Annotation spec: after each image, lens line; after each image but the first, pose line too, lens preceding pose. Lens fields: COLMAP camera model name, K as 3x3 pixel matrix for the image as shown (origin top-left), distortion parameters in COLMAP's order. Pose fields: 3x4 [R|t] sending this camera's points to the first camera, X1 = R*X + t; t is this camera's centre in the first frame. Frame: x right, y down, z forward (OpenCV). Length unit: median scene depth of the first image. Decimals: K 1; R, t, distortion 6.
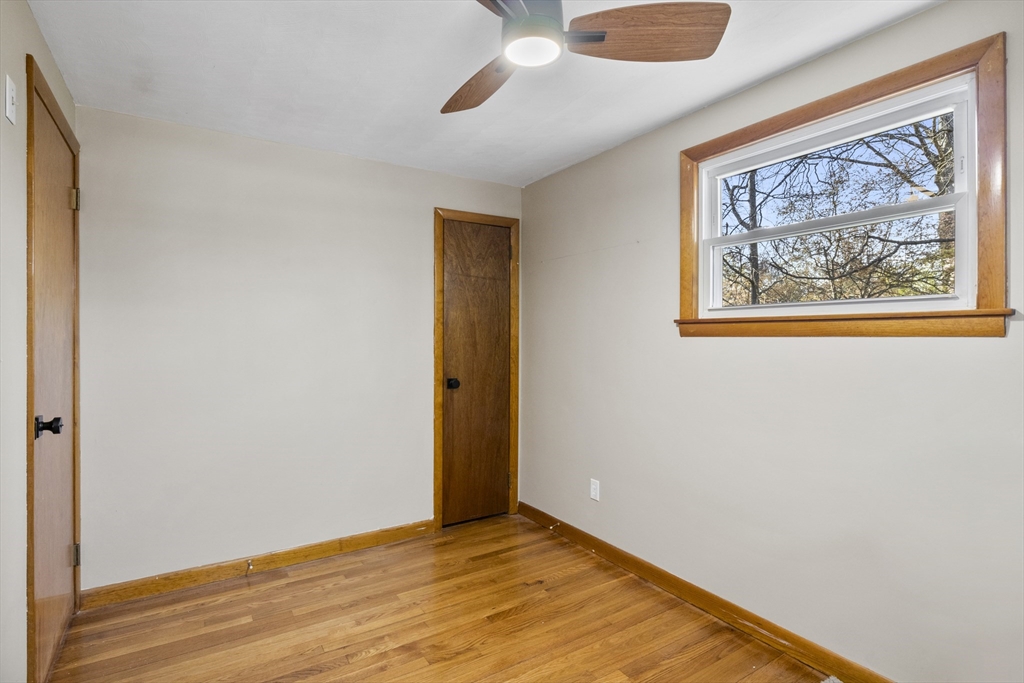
lens RADIAL K [[509.7, 0, 506.7], [0, 509.7, 334.4], [0, 0, 1]] dist [-0.009031, 0.000921]
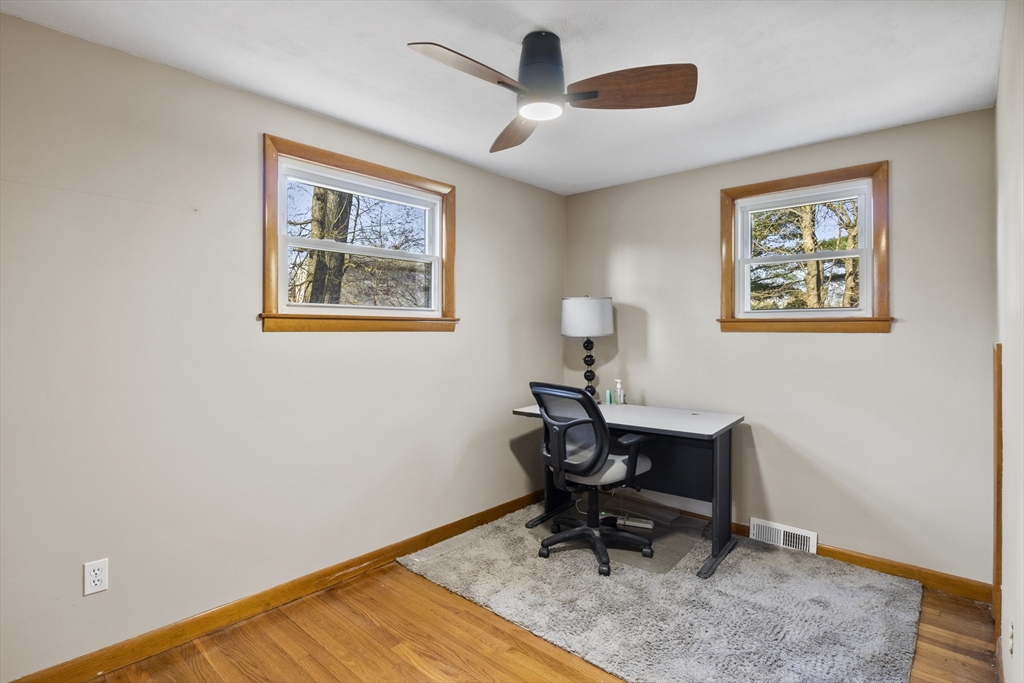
lens RADIAL K [[512.4, 0, 504.4], [0, 512.4, 325.7], [0, 0, 1]] dist [-0.010722, 0.001728]
pose [[-0.256943, 0.004466, 0.966416, -0.715028], [-0.004328, 0.999974, -0.005772, -0.003906], [-0.966417, -0.005666, -0.256917, 0.861097]]
